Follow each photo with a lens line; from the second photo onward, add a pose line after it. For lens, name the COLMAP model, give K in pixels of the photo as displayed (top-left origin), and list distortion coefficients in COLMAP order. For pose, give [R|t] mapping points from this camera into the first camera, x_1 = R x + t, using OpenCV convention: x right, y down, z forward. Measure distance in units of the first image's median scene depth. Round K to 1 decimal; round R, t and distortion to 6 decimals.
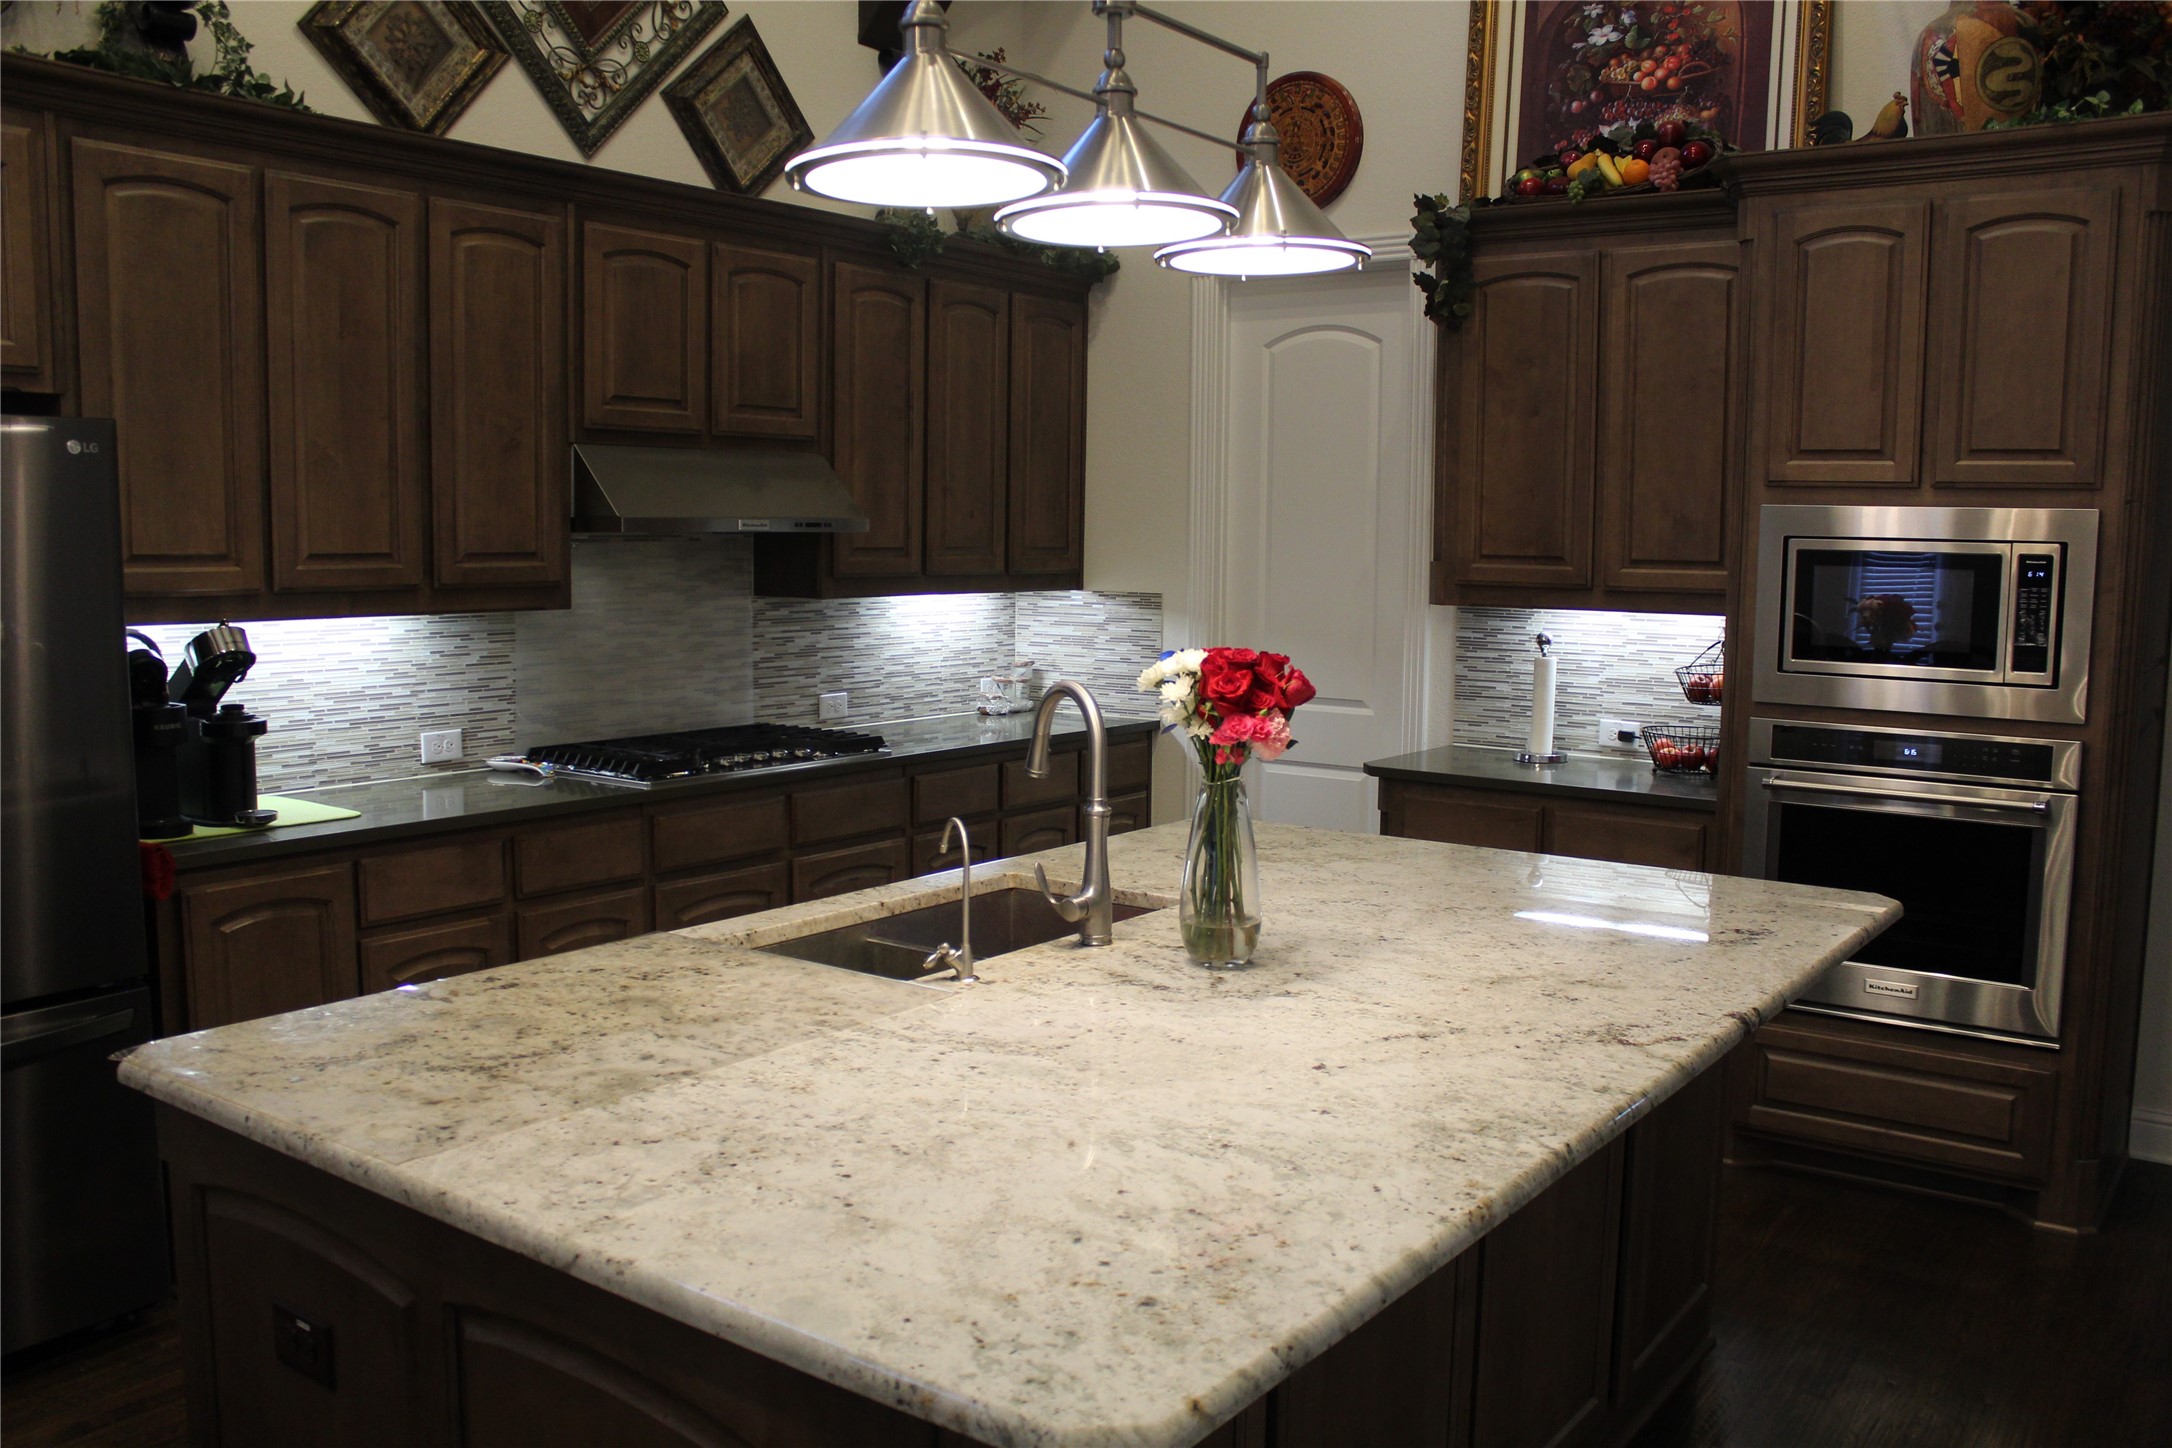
lens RADIAL K [[1784.2, 0, 1086.0], [0, 1784.2, 724.0], [0, 0, 1]] dist [-0.162563, 0.148583]
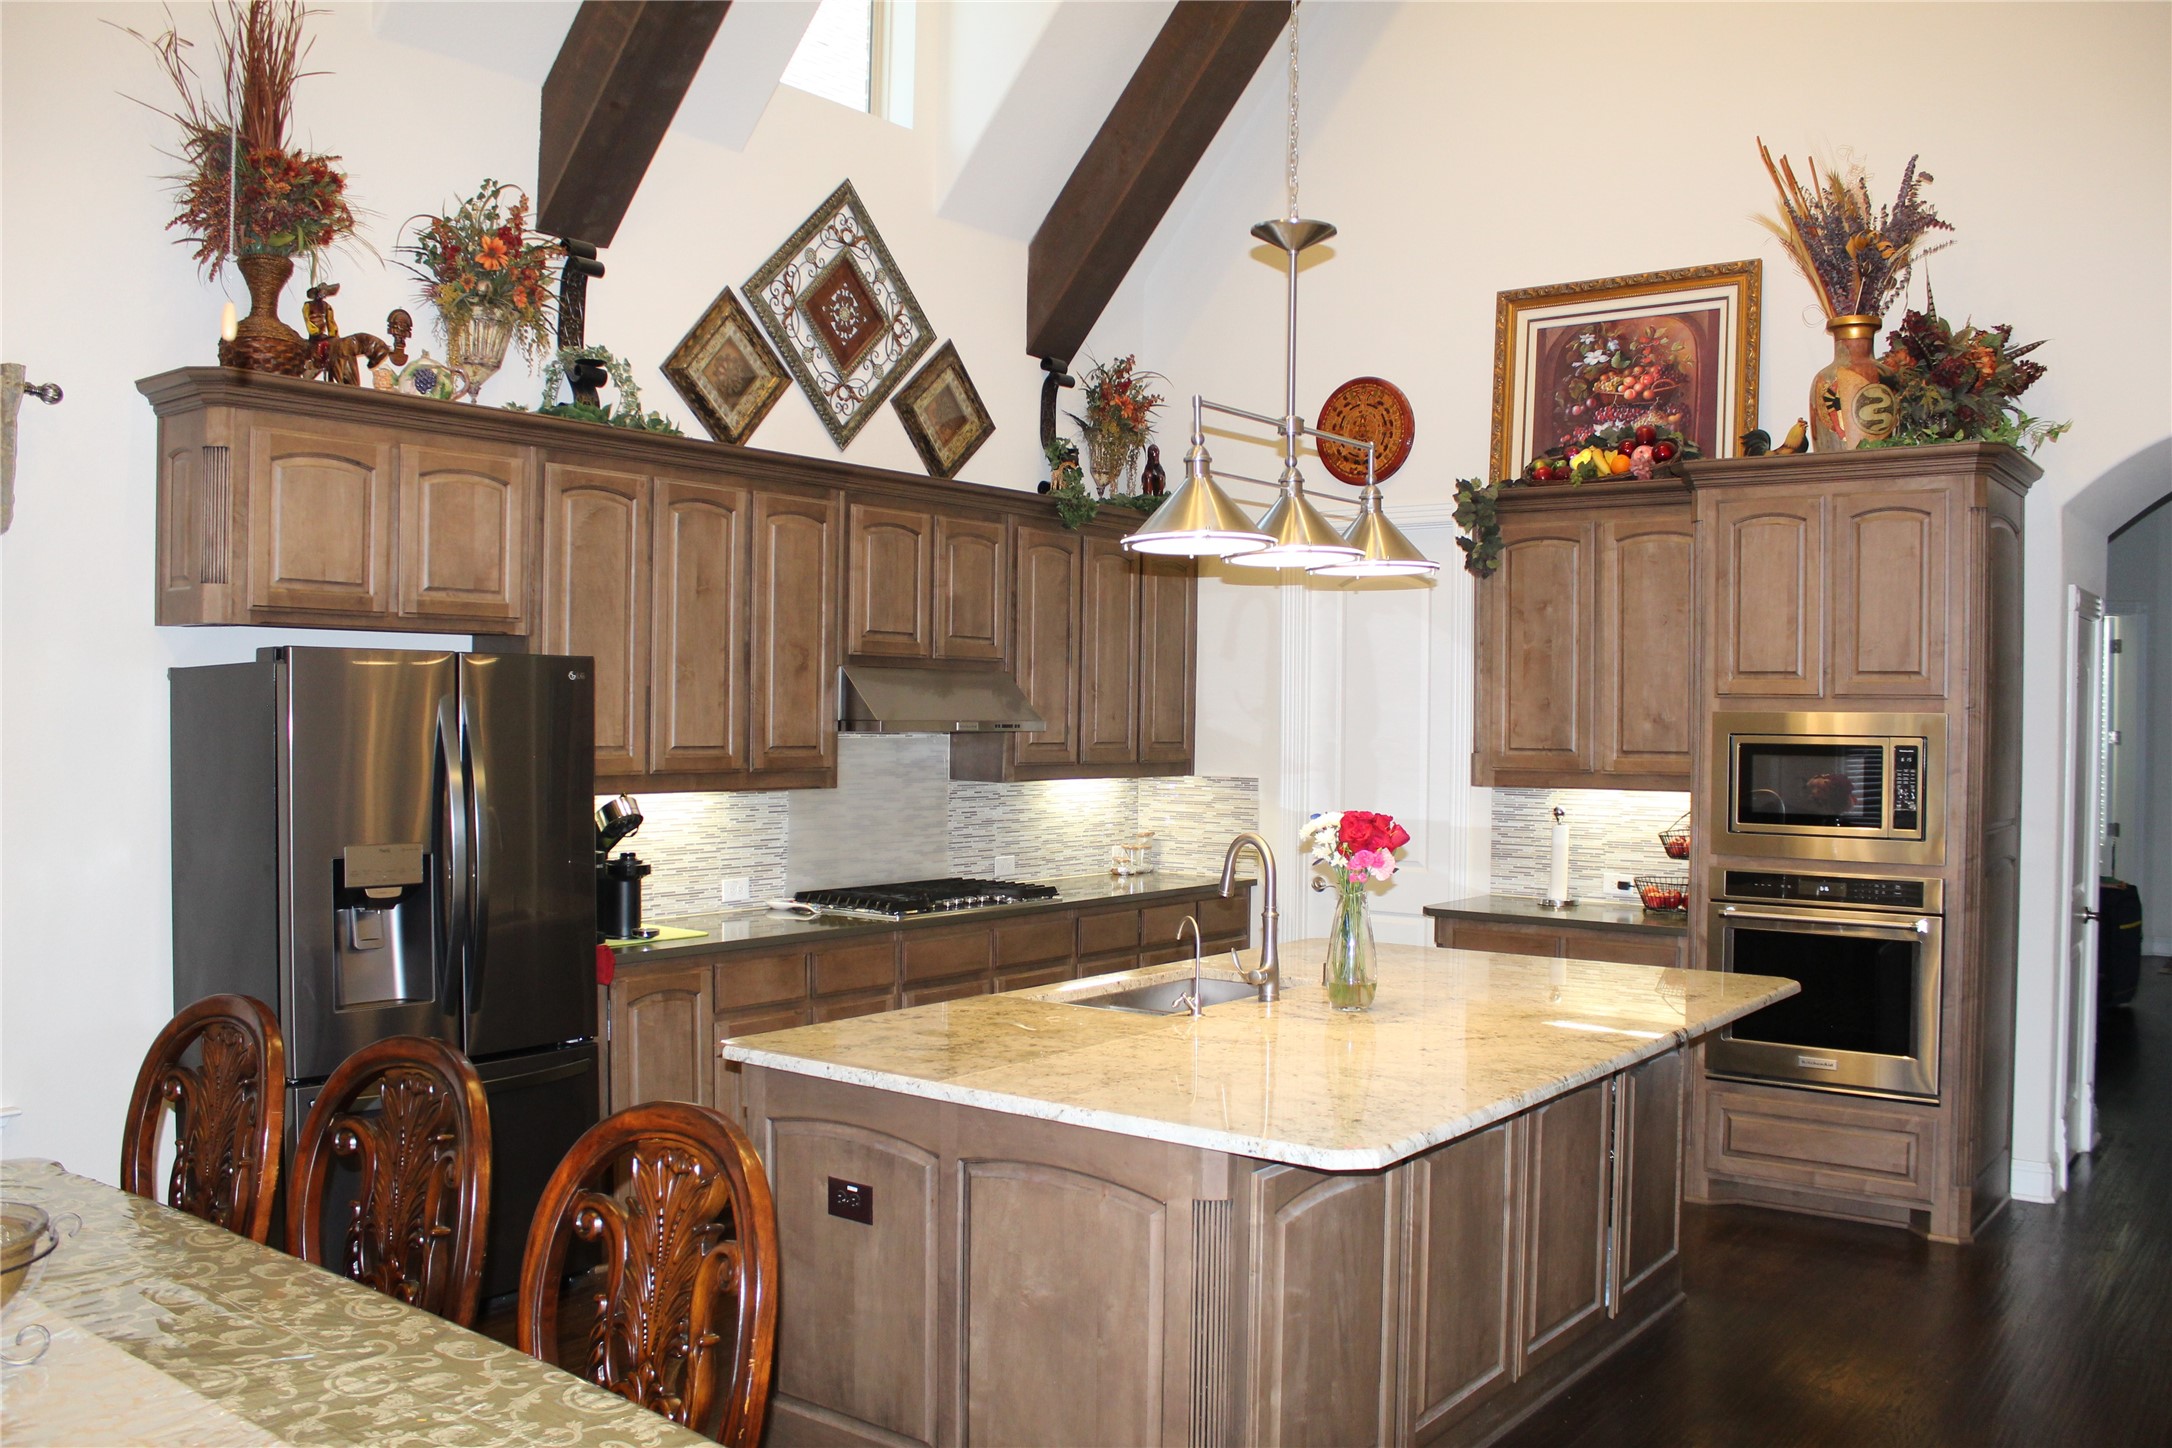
lens RADIAL K [[1784.2, 0, 1086.0], [0, 1784.2, 724.0], [0, 0, 1]] dist [-0.162563, 0.148583]
pose [[0.999875, 0.000034, -0.015801, -0.078327], [-0.001678, 0.994571, -0.104045, 0.026593], [0.015712, 0.104059, 0.994447, -0.347105]]
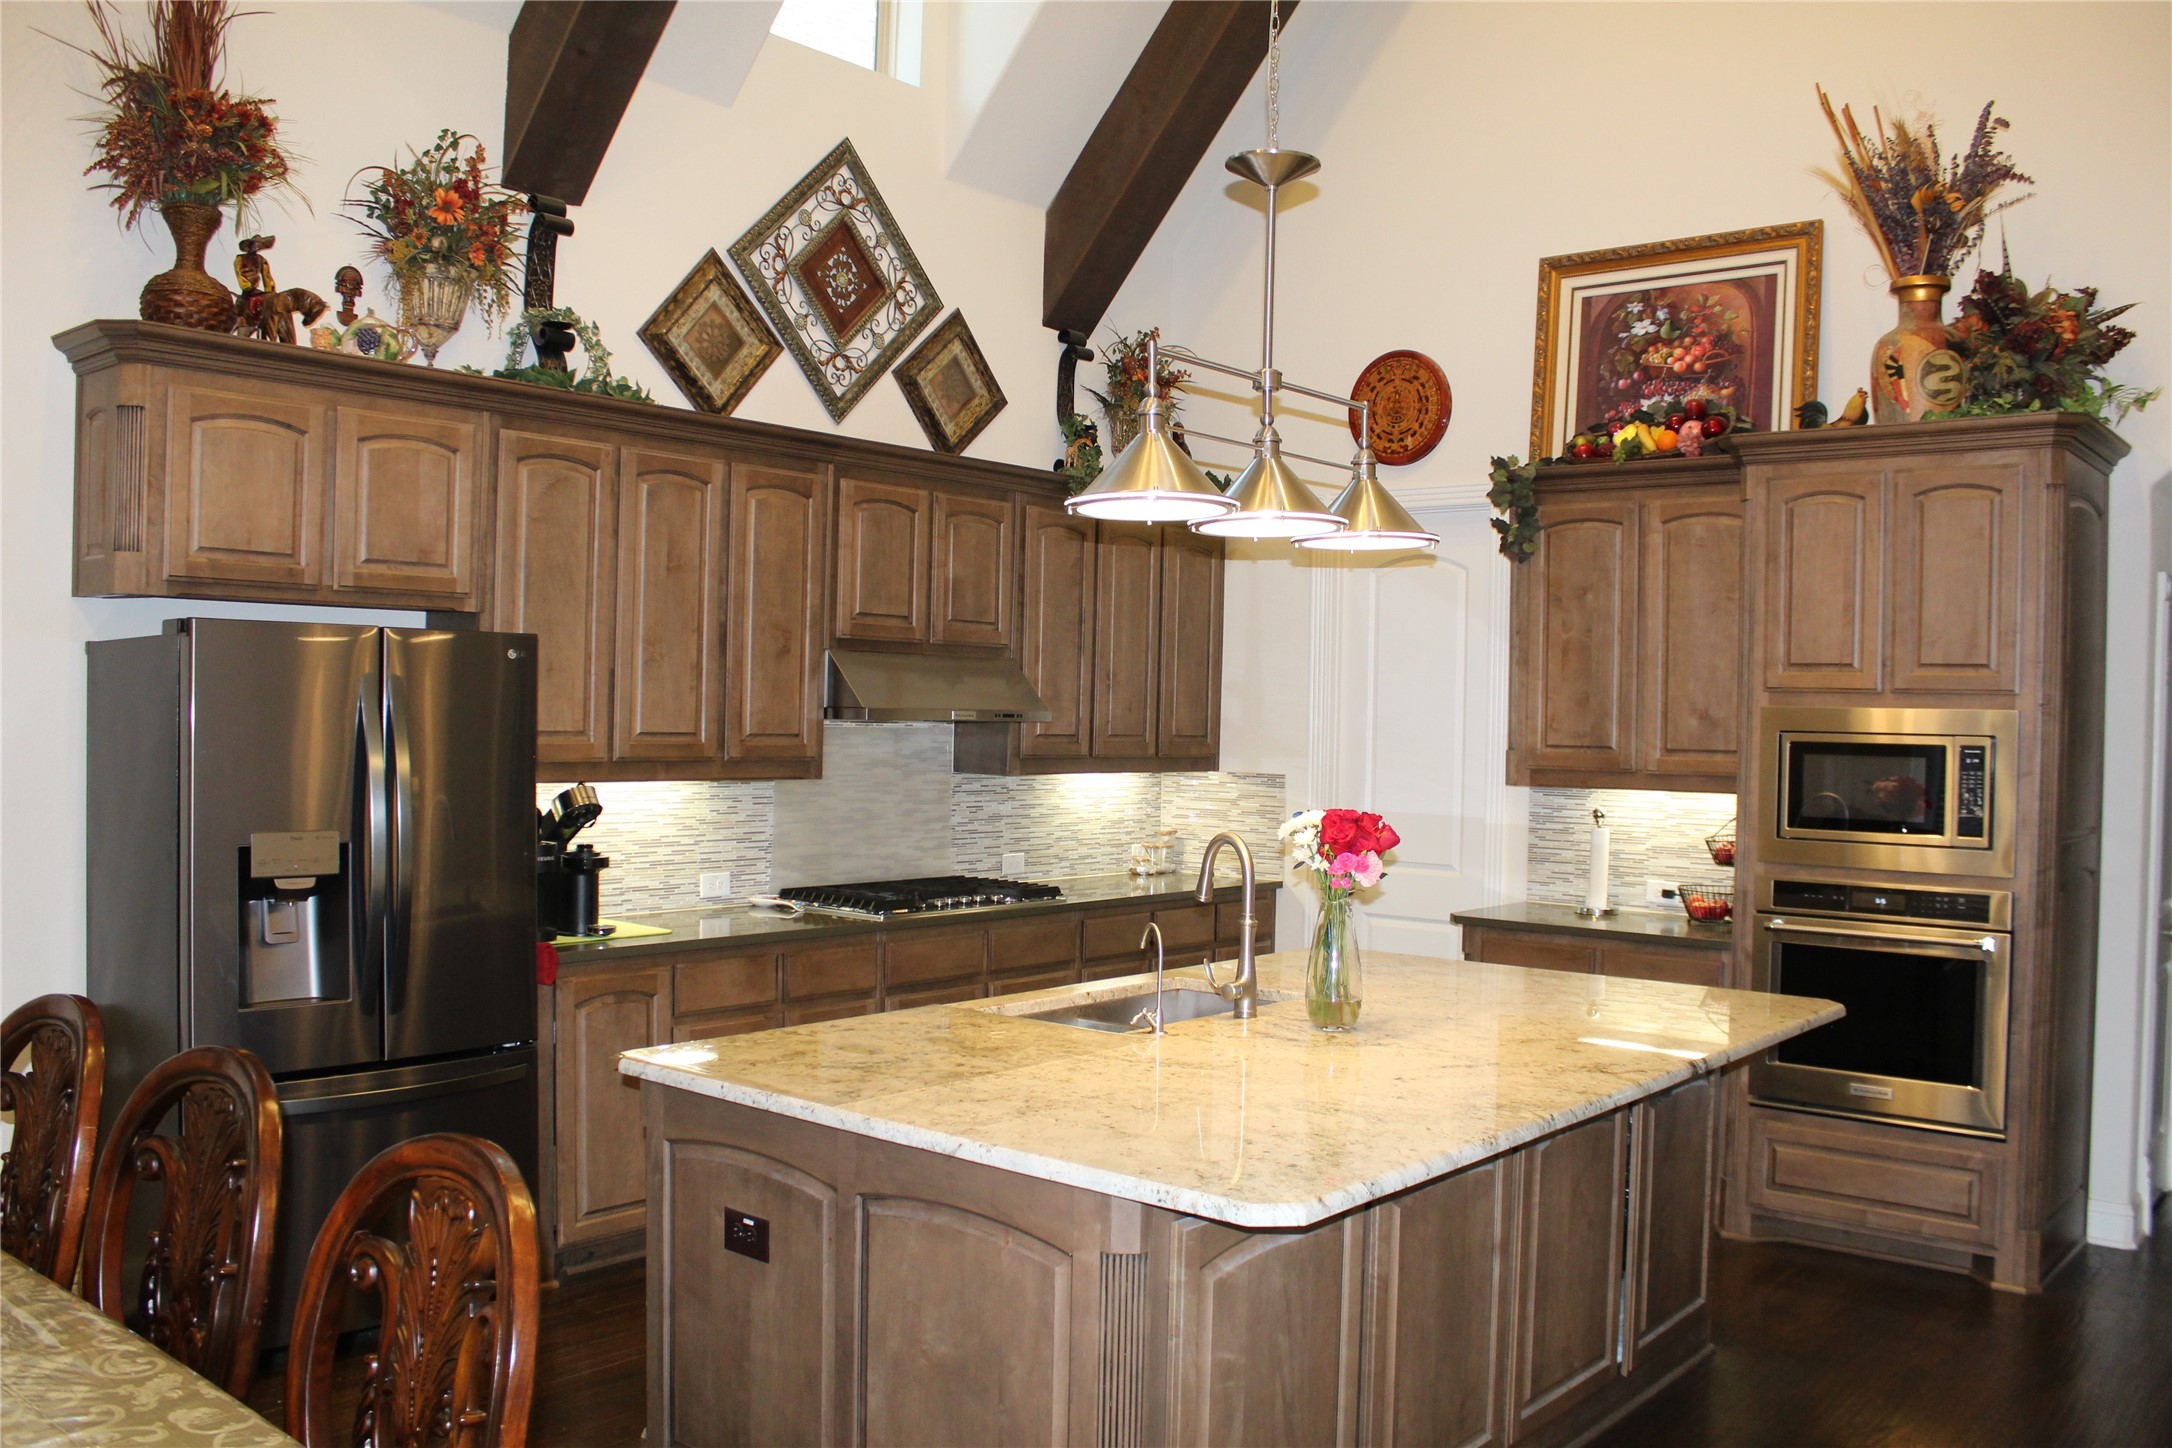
lens RADIAL K [[1779.0, 0, 1096.2], [0, 1779.0, 721.2], [0, 0, 1]] dist [-0.161723, 0.146095]
pose [[0.998260, 0.010335, -0.058047, -0.020257], [-0.016343, 0.994443, -0.103996, 0.022644], [0.056650, 0.104763, 0.992882, -0.258350]]
